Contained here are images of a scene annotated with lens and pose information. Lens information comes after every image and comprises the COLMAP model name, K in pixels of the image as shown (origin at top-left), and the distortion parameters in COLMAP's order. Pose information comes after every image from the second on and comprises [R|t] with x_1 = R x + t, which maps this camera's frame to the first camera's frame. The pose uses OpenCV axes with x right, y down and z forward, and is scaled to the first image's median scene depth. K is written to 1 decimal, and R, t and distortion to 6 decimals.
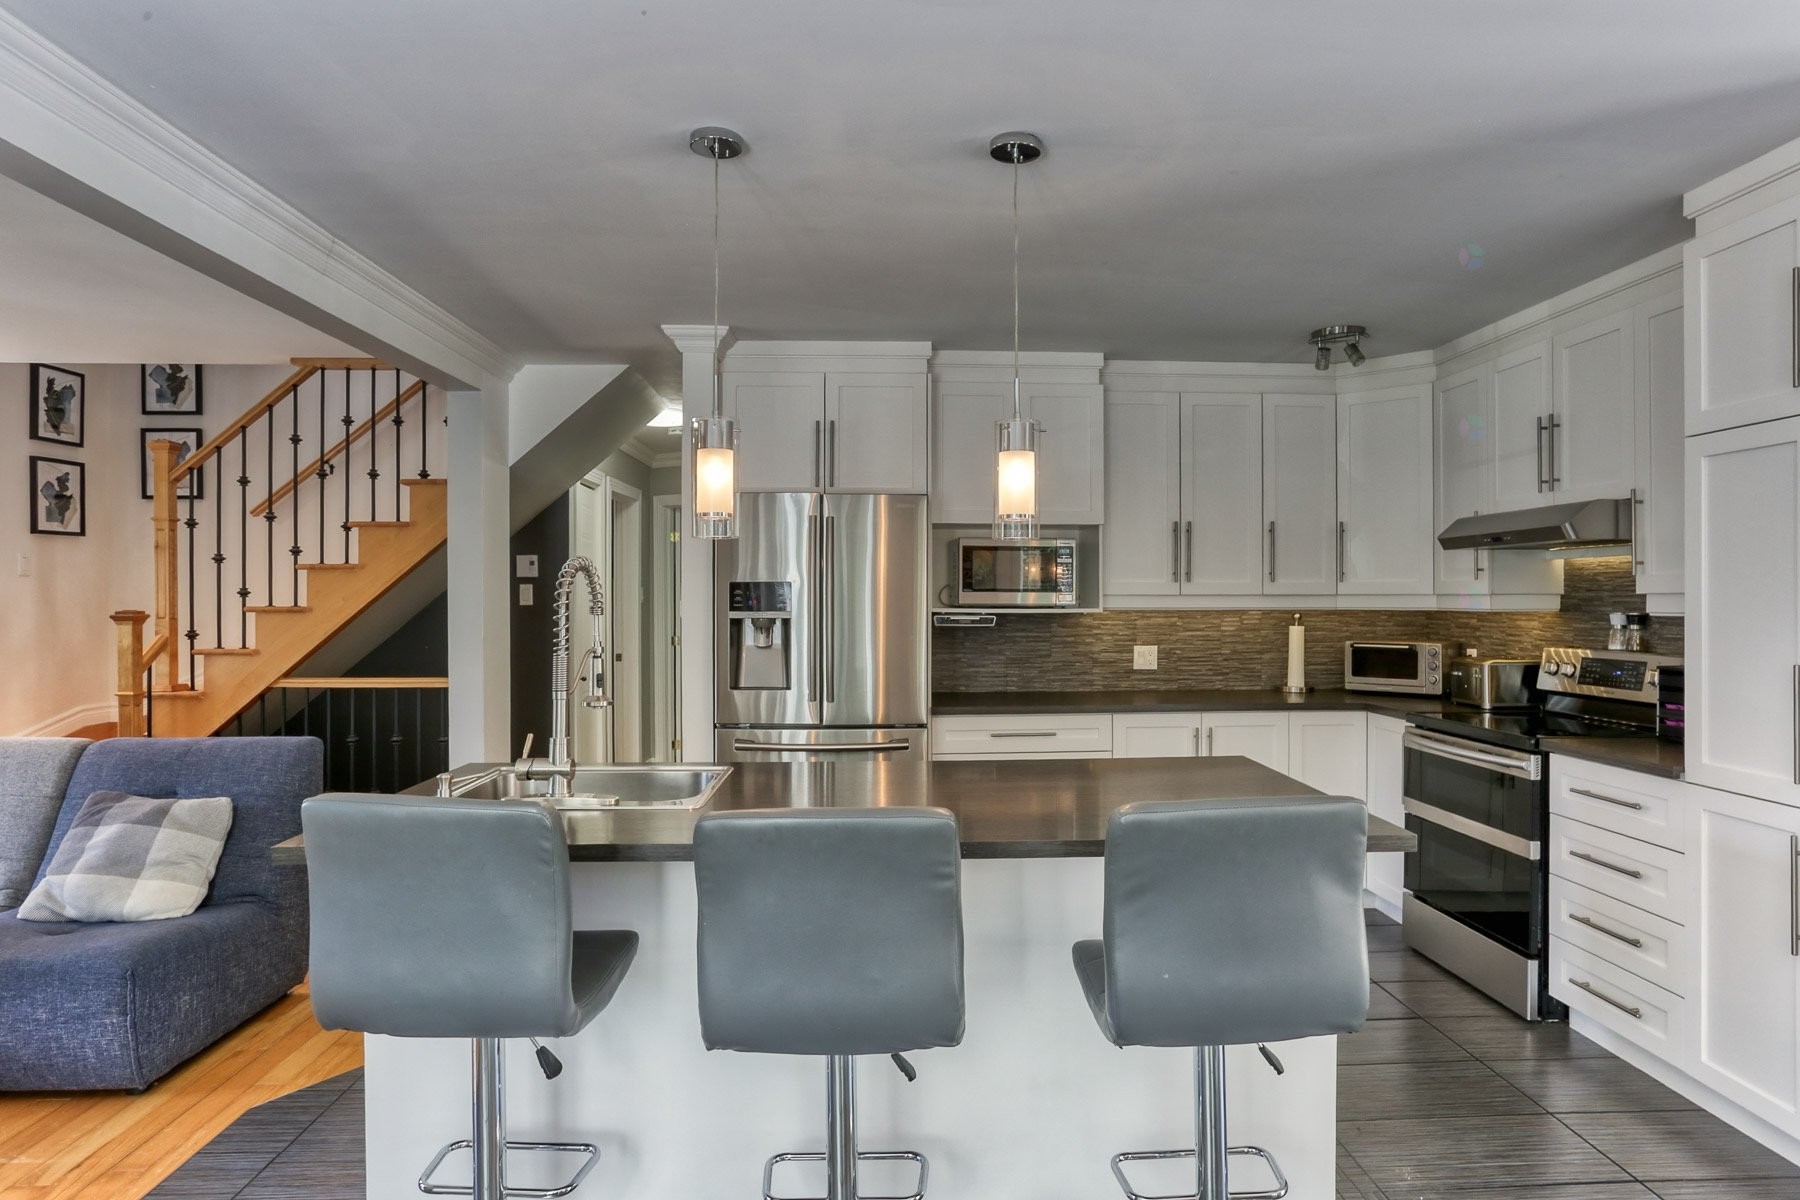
lens RADIAL K [[951.0, 0, 900.0], [0, 951.0, 600.0], [0, 0, 1]] dist [-0.001380, 0.000838]
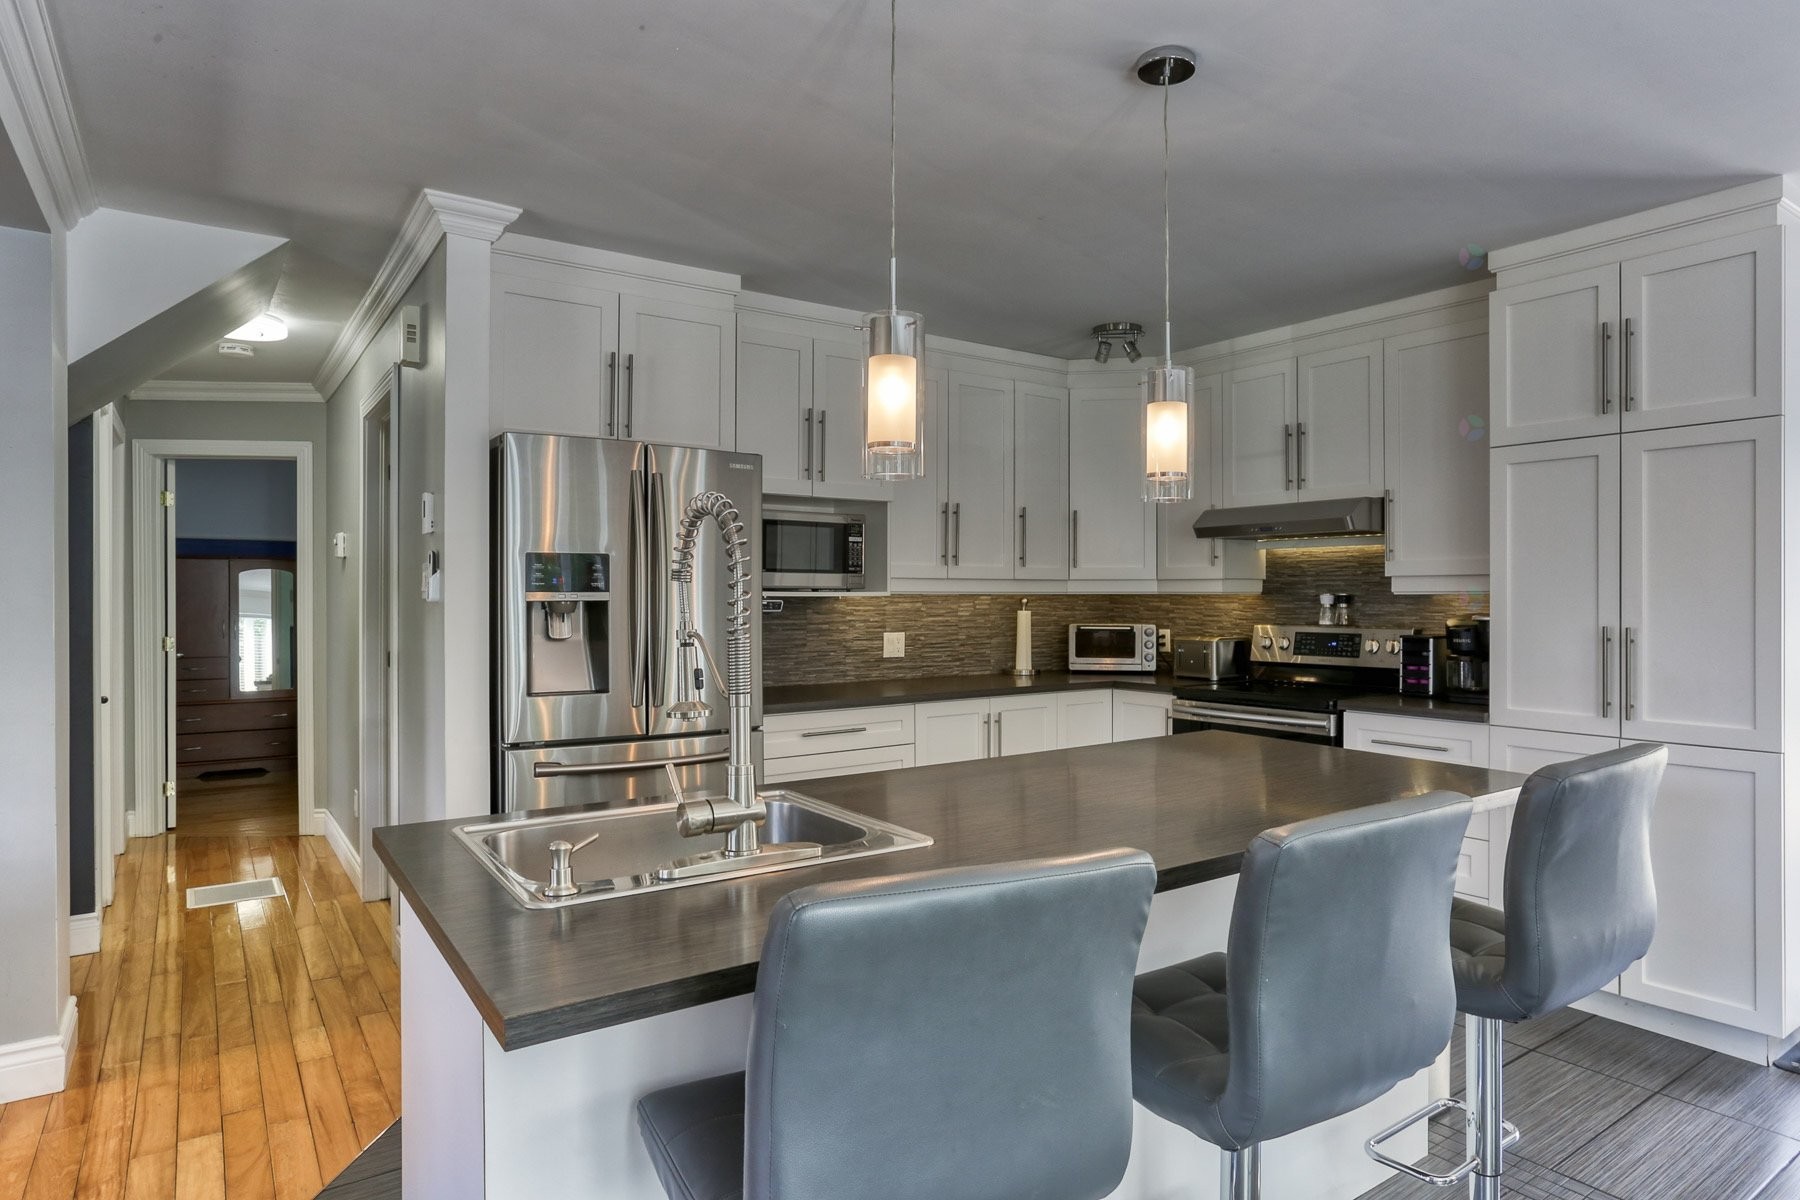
lens RADIAL K [[1010.9, 0, 869.1], [0, 1010.9, 596.6], [0, 0, 1]] dist [-0.000551, 0.000239]
pose [[0.858071, 0.000890, 0.513531, -0.332322], [-0.000820, 1.000000, -0.000364, 0.014869], [-0.513531, -0.000109, 0.858071, 0.171414]]
